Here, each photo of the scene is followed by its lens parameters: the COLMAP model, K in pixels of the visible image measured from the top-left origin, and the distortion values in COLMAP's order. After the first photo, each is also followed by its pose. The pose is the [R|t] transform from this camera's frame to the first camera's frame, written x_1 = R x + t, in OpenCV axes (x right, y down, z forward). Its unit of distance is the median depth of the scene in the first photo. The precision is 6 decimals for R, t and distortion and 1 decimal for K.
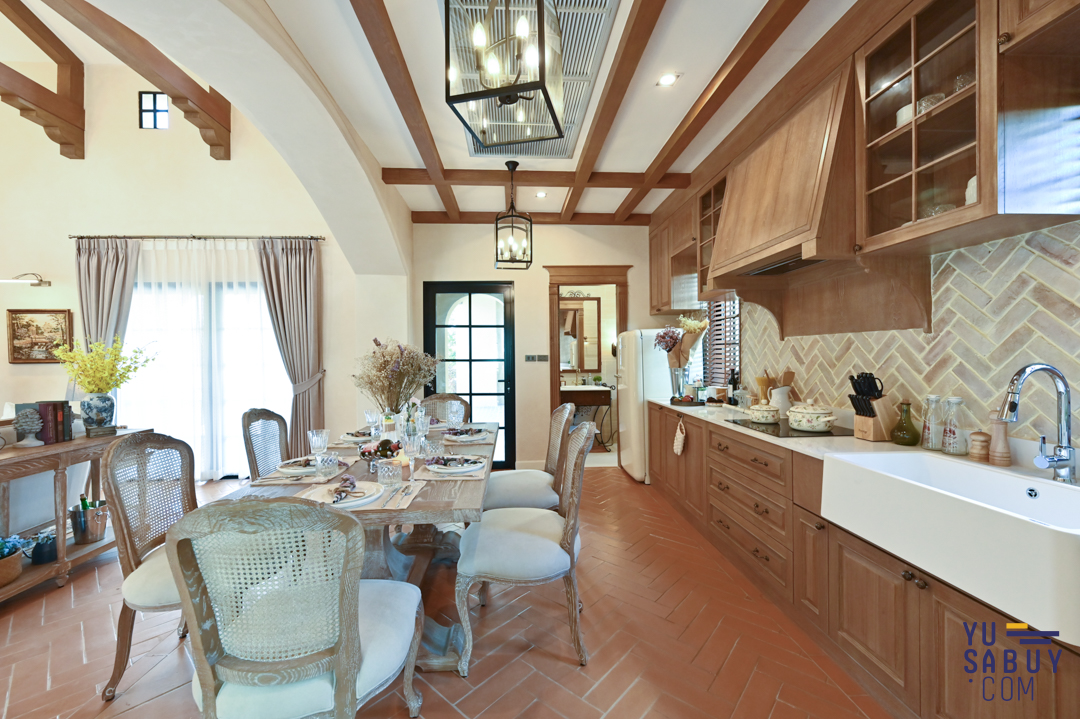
lens RADIAL K [[444.5, 0, 539.5], [0, 444.5, 359.3], [0, 0, 1]] dist [-0.002685, -0.000446]
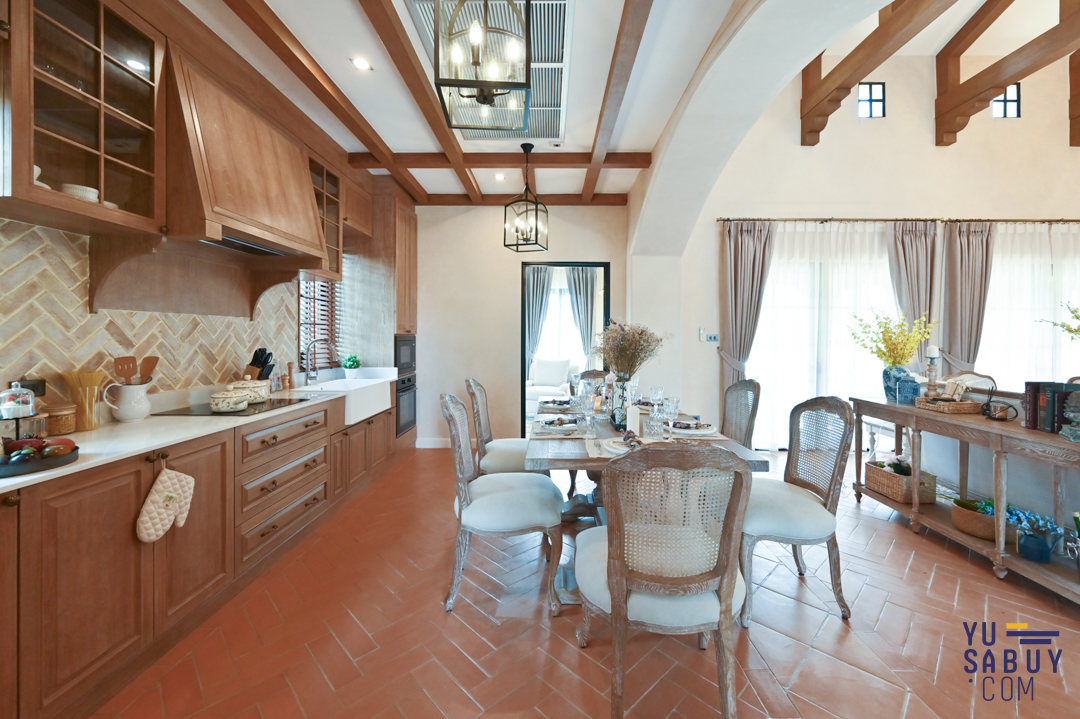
lens RADIAL K [[444.5, 0, 556.4], [0, 444.5, 337.3], [0, 0, 1]] dist [-0.002685, -0.000446]
pose [[-0.997340, 0.009358, 0.072290, -0.119810], [0.009970, 0.999917, 0.008103, -0.001719], [-0.072209, 0.008803, -0.997351, 0.941206]]
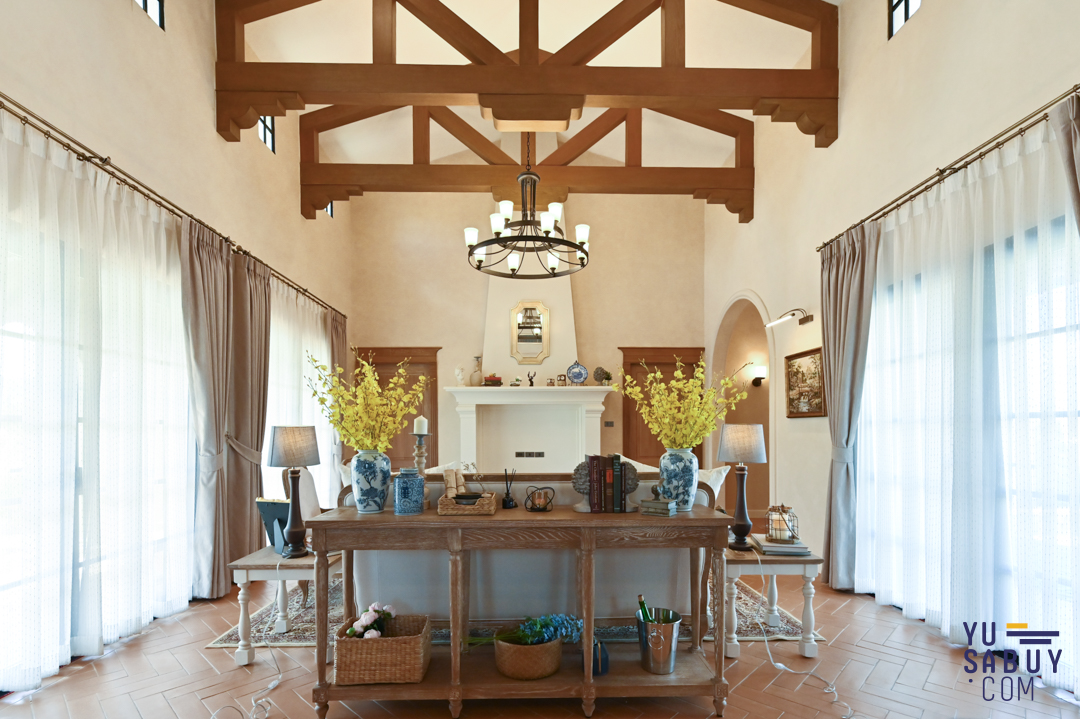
lens RADIAL K [[530.9, 0, 529.7], [0, 530.9, 430.4], [0, 0, 1]] dist [0.003099, 0.000915]
pose [[-0.057900, 0.014579, -0.998216, -0.120710], [0.001570, 0.999893, 0.014513, 0.017671], [0.998321, -0.000727, -0.057916, 0.554817]]
